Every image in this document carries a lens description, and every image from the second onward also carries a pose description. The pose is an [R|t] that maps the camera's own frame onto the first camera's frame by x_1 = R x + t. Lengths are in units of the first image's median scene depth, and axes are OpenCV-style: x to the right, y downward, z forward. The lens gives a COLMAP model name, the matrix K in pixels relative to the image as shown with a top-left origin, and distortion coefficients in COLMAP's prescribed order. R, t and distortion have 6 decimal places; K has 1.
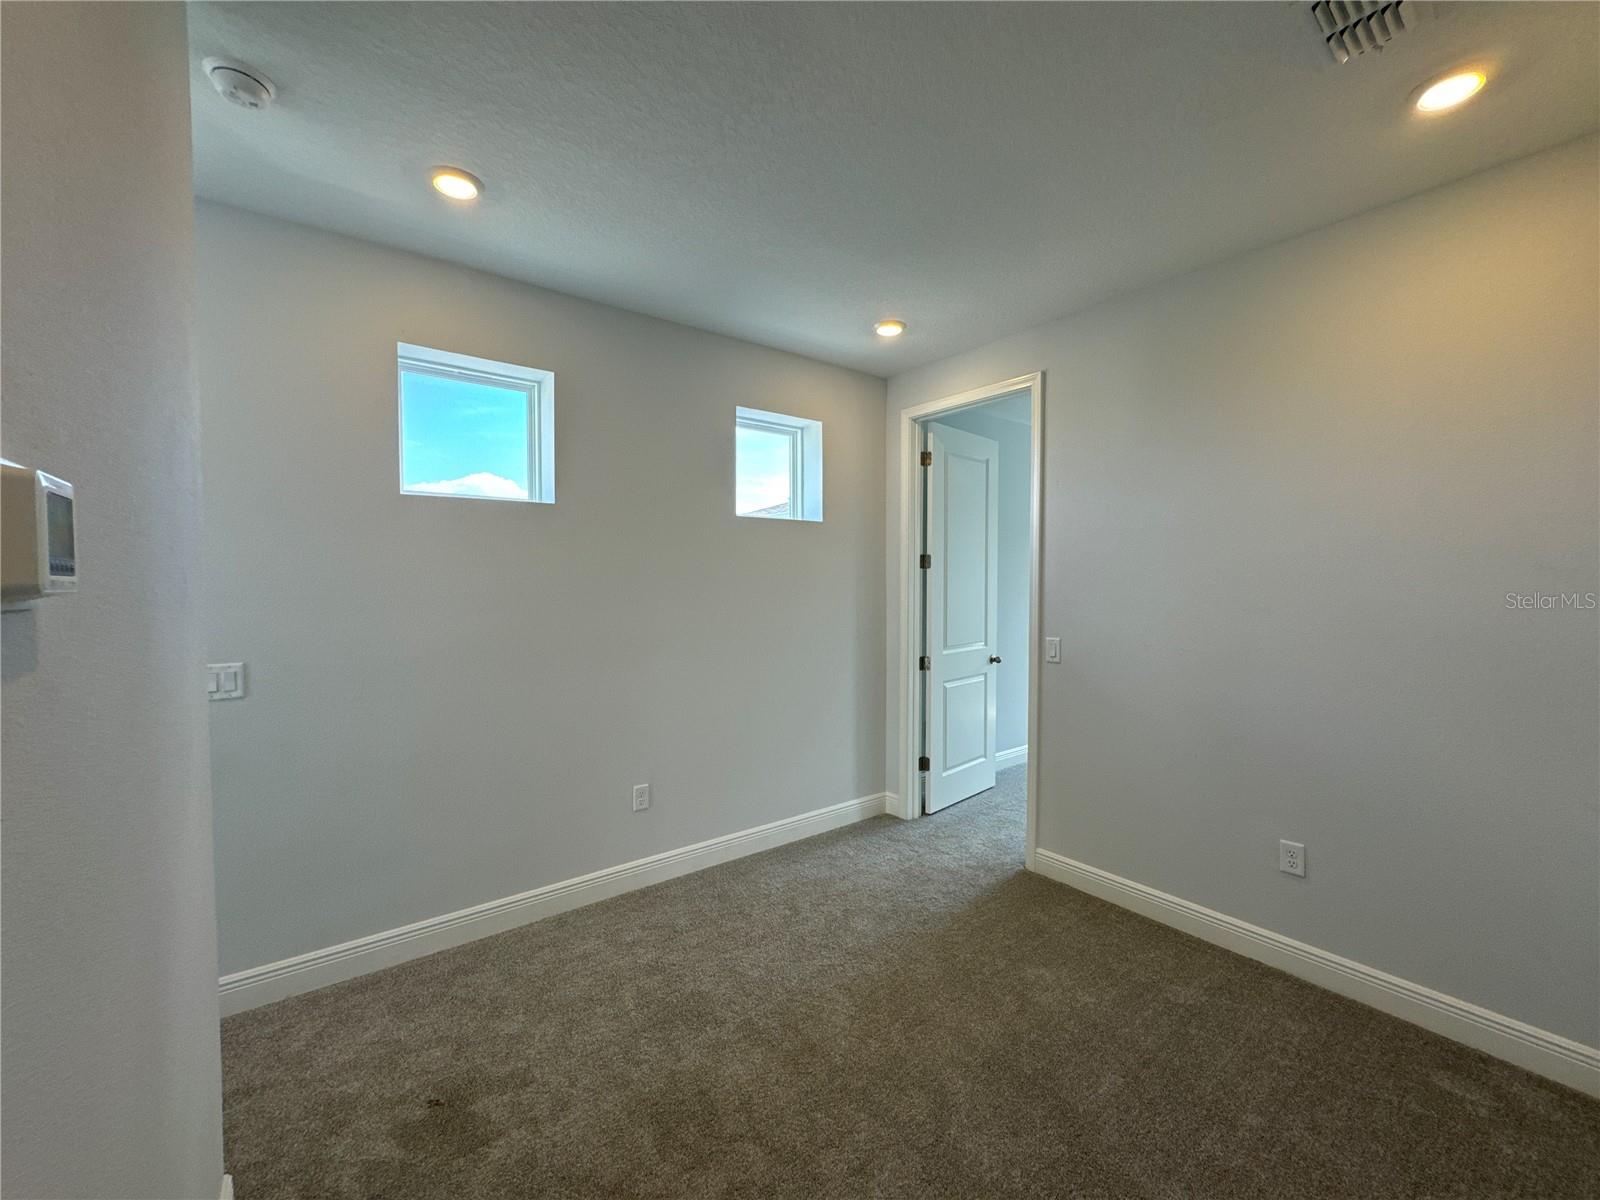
lens RADIAL K [[641.7, 0, 800.0], [0, 641.7, 600.0], [0, 0, 1]] dist [0.000699, -0.000138]
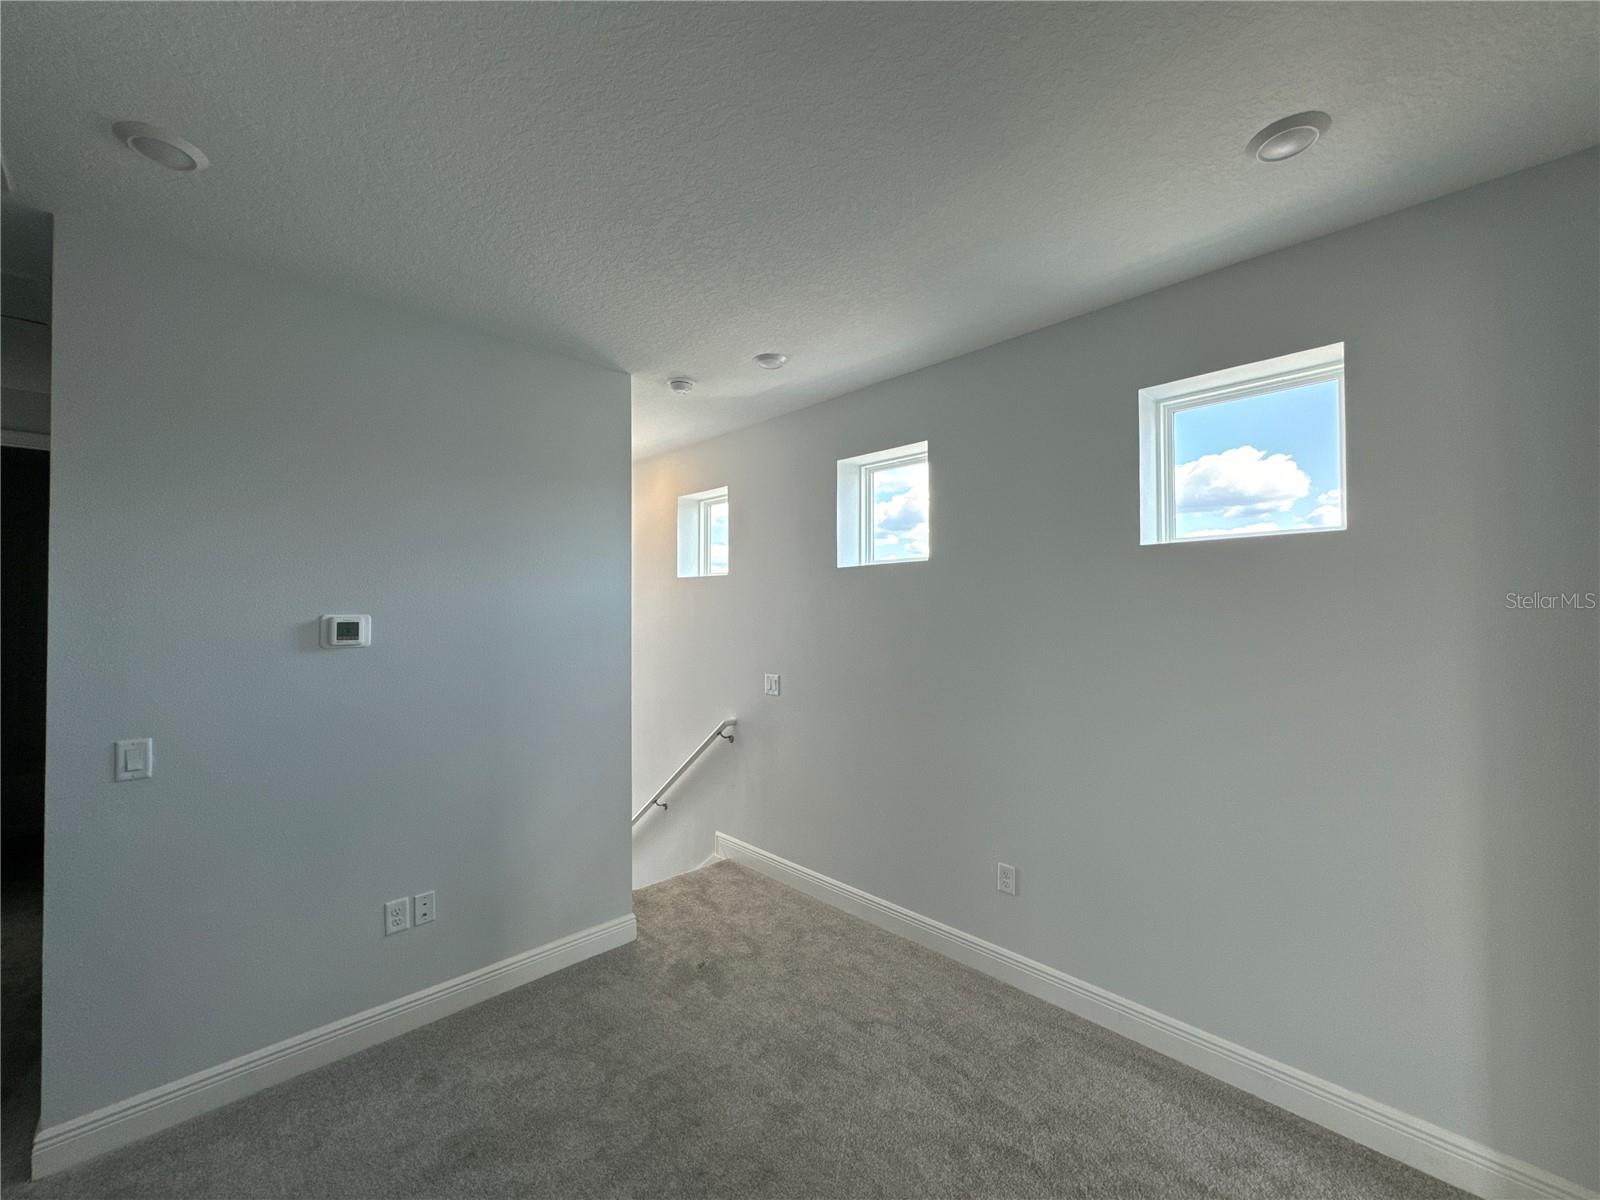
lens RADIAL K [[641.7, 0, 800.0], [0, 641.7, 600.0], [0, 0, 1]] dist [0.000699, -0.000138]
pose [[0.112052, -0.010701, -0.993645, 0.749080], [-0.023870, 0.999624, -0.013457, -0.072619], [0.993416, 0.025227, 0.111754, 0.750607]]
